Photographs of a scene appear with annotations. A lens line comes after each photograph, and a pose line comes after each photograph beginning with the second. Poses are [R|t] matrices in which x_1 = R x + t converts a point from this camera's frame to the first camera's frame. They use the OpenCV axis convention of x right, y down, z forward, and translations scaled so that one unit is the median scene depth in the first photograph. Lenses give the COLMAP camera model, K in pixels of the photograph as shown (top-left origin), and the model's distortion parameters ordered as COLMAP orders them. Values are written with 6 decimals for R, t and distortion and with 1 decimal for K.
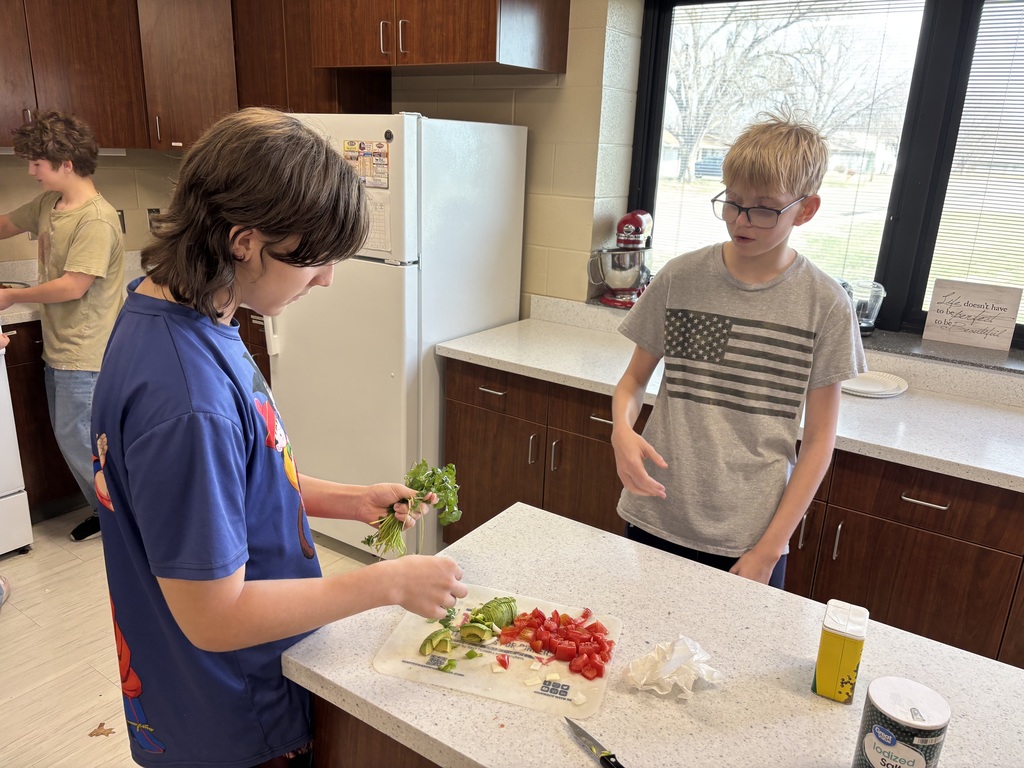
lens RADIAL K [[757.9, 0, 518.1], [0, 757.9, 380.2], [0, 0, 1]] dist [0.071603, -0.075420]
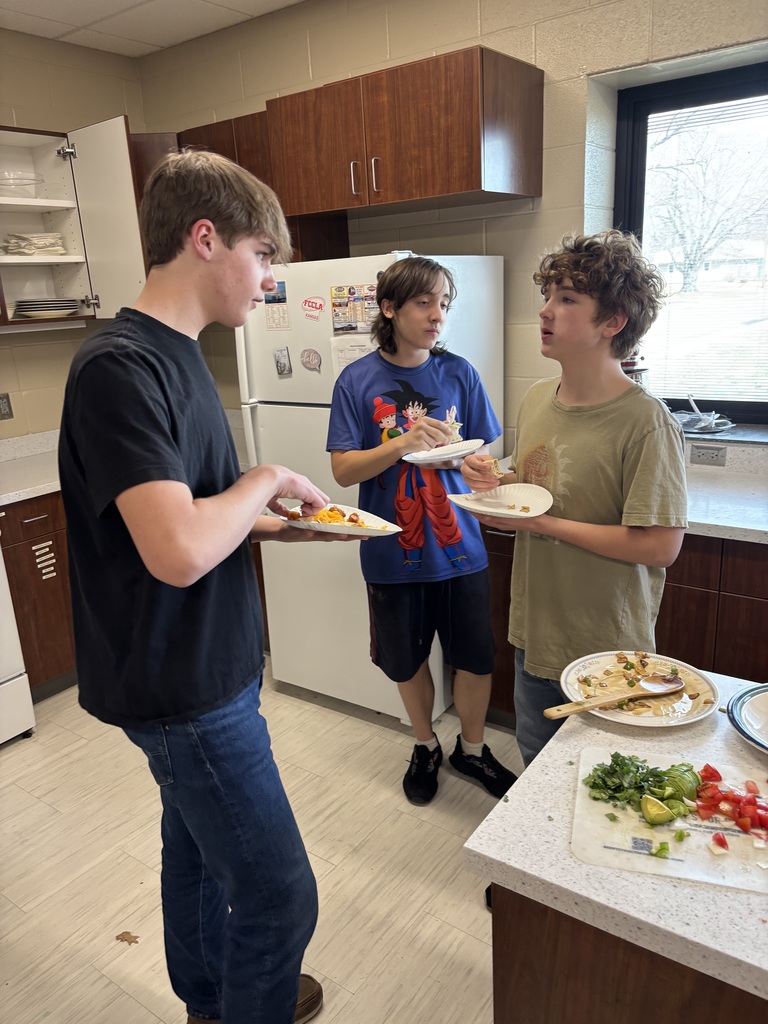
lens RADIAL K [[757.9, 0, 384.0], [0, 757.9, 512.0], [0, 0, 1]] dist [0.071603, -0.075420]
pose [[0.995700, -0.083452, -0.040221, -0.138825], [0.082976, 0.996462, -0.013373, -0.011598], [0.041195, 0.009978, 0.999101, 0.041634]]
